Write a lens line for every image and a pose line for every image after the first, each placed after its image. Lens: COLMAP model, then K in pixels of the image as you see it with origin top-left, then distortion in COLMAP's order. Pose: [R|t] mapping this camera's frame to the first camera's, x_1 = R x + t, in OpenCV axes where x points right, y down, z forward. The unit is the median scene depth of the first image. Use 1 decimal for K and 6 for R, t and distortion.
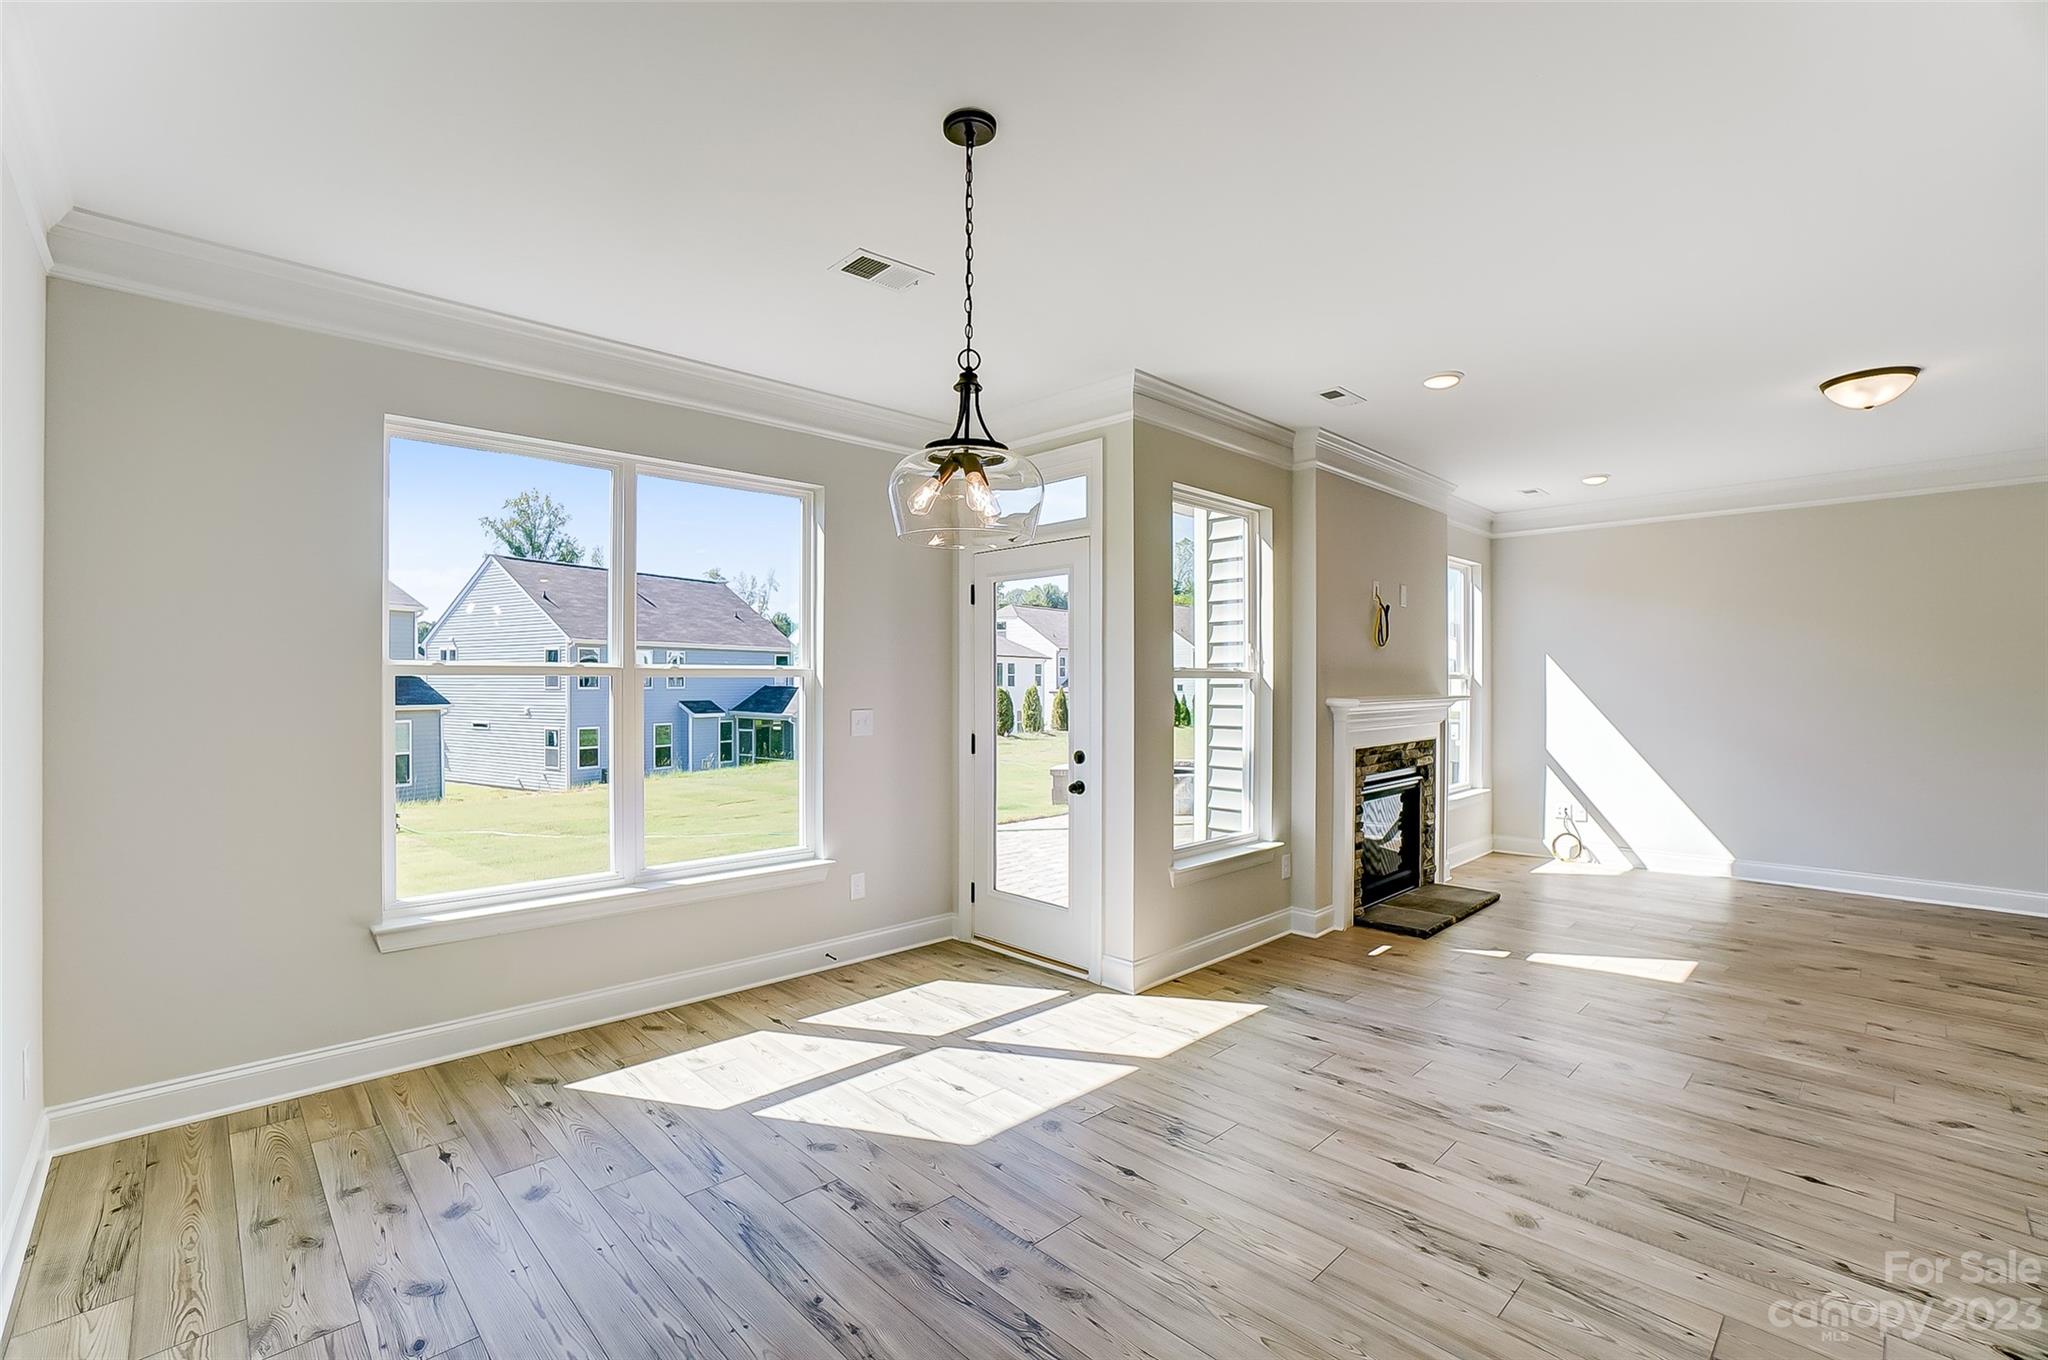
lens RADIAL K [[901.0, 0, 1013.9], [0, 901.0, 673.4], [0, 0, 1]] dist [-0.050109, 0.012789]
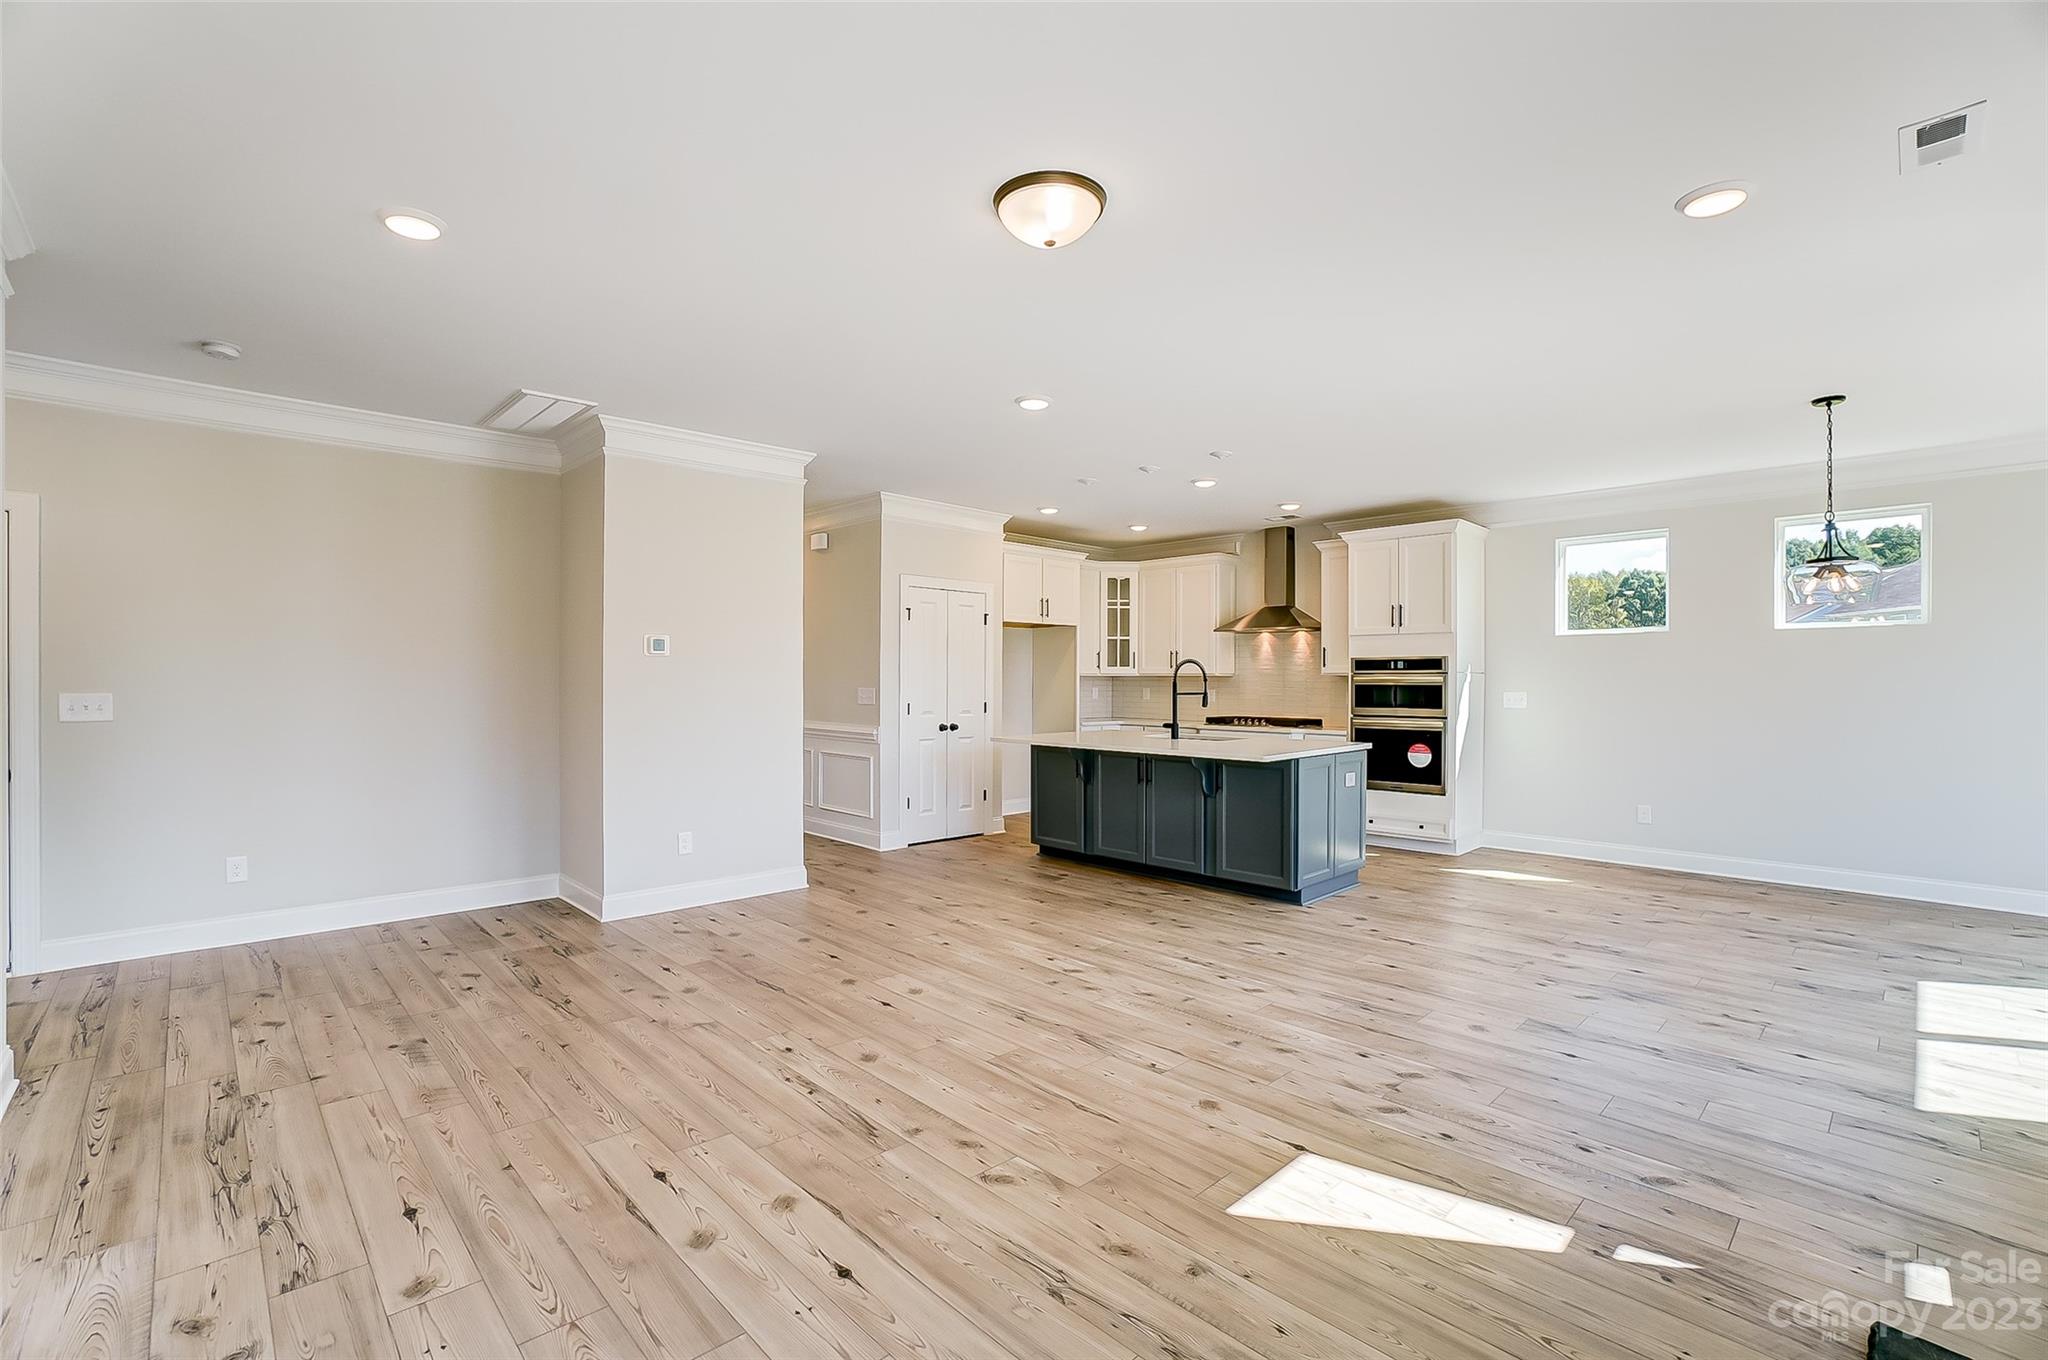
lens RADIAL K [[901.0, 0, 999.3], [0, 901.0, 684.1], [0, 0, 1]] dist [-0.050109, 0.012789]
pose [[-0.999879, -0.002670, 0.015356, 0.983385], [-0.002806, 0.999957, -0.008830, 0.033471], [-0.015332, -0.008872, -0.999843, 1.628957]]
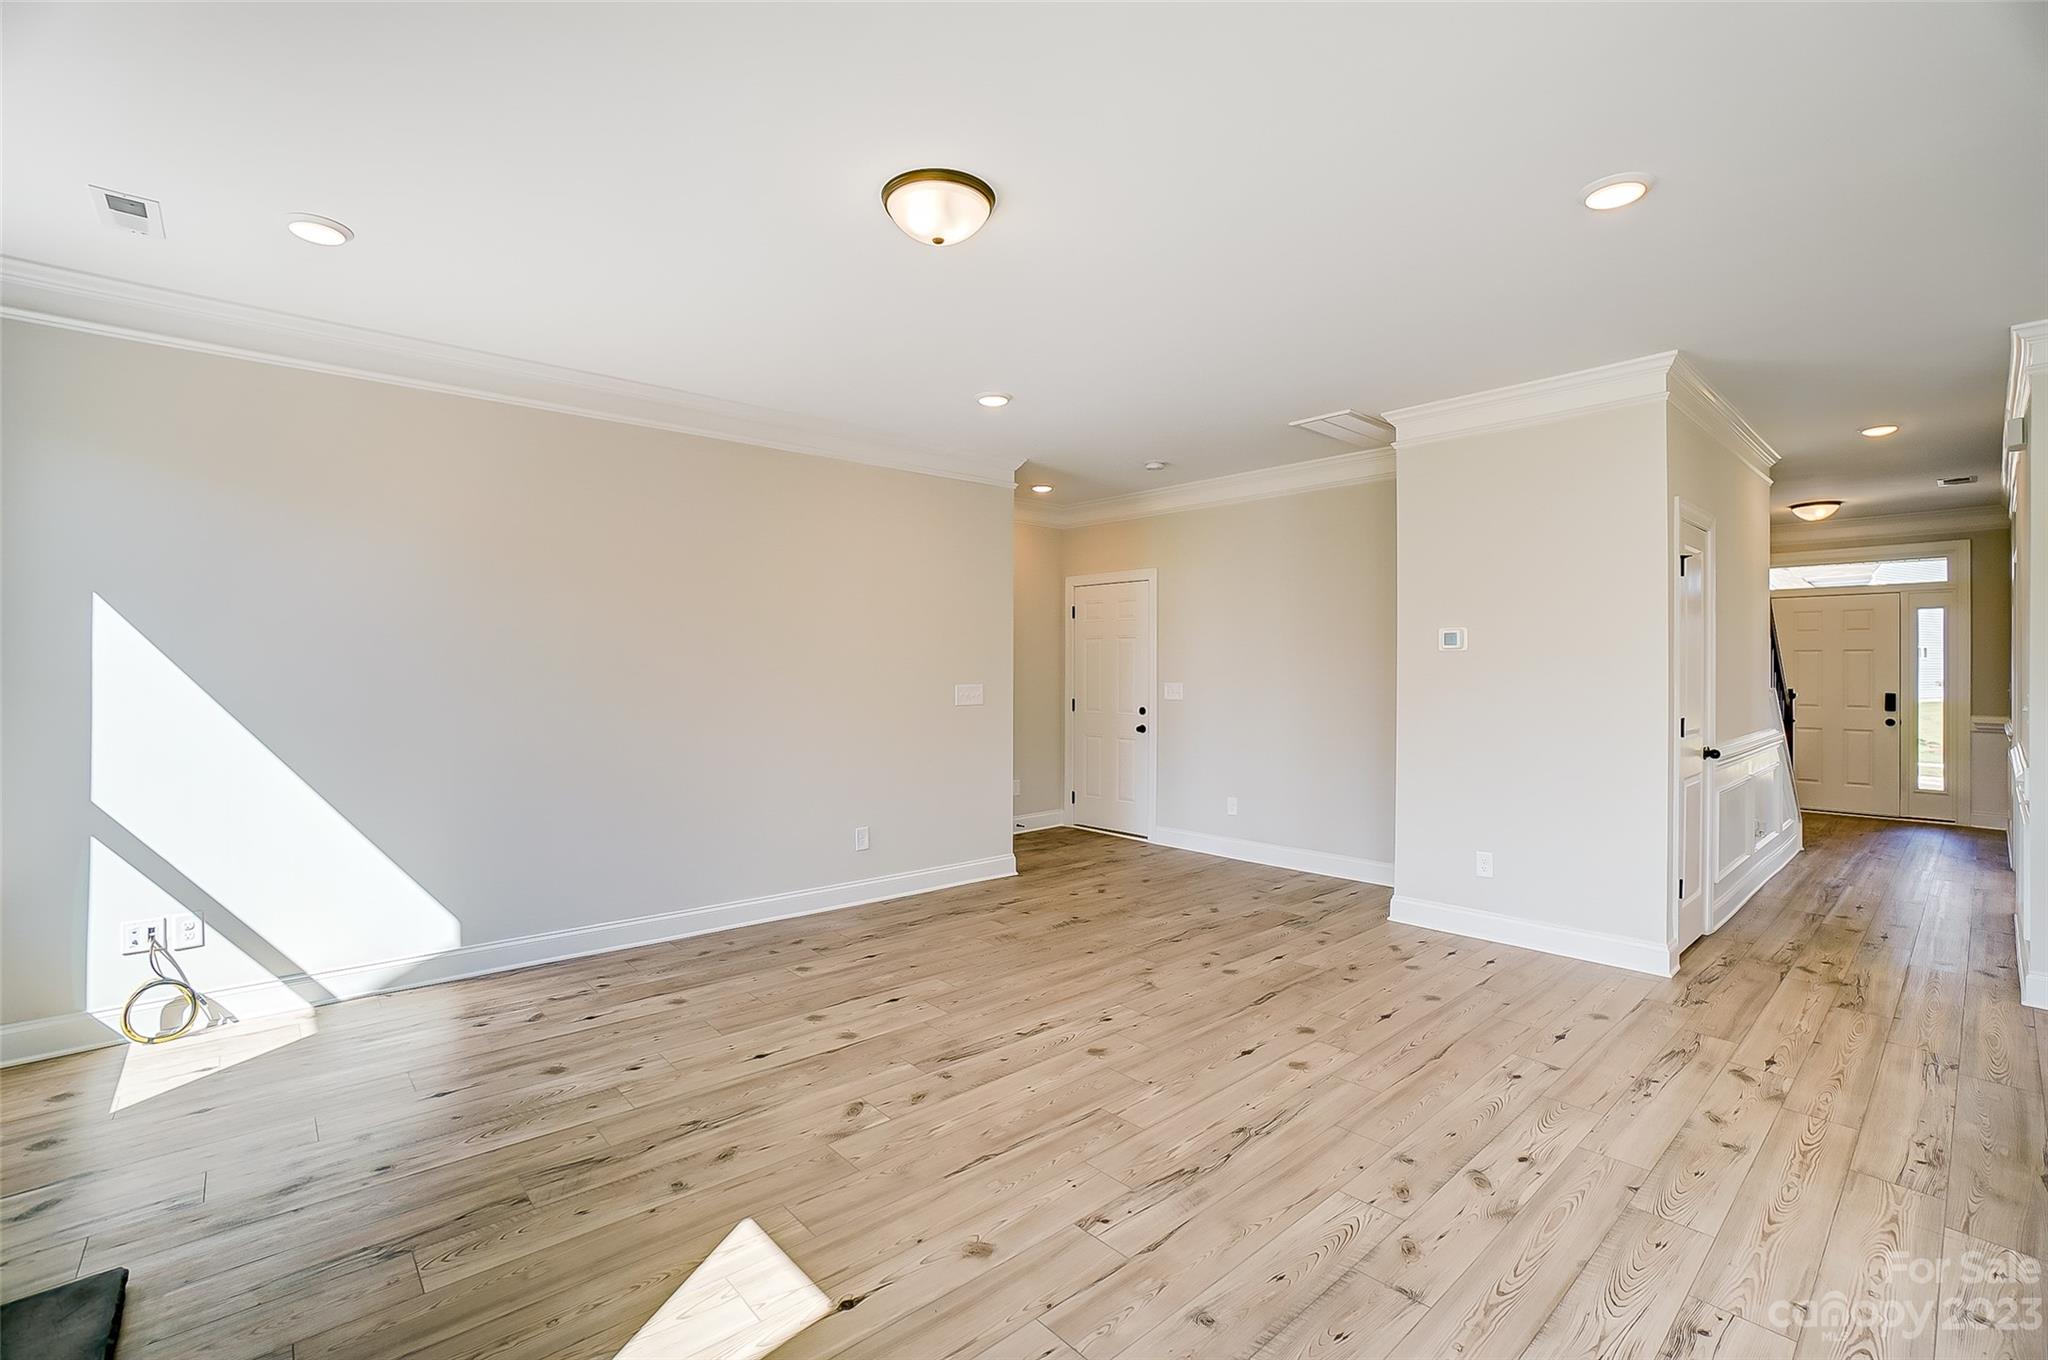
lens RADIAL K [[901.0, 0, 1013.9], [0, 901.0, 659.1], [0, 0, 1]] dist [-0.050109, 0.012789]
pose [[0.043169, 0.012309, 0.998992, 0.317243], [-0.015718, 0.999809, -0.011640, 0.016435], [-0.998944, -0.015200, 0.043354, 0.899246]]
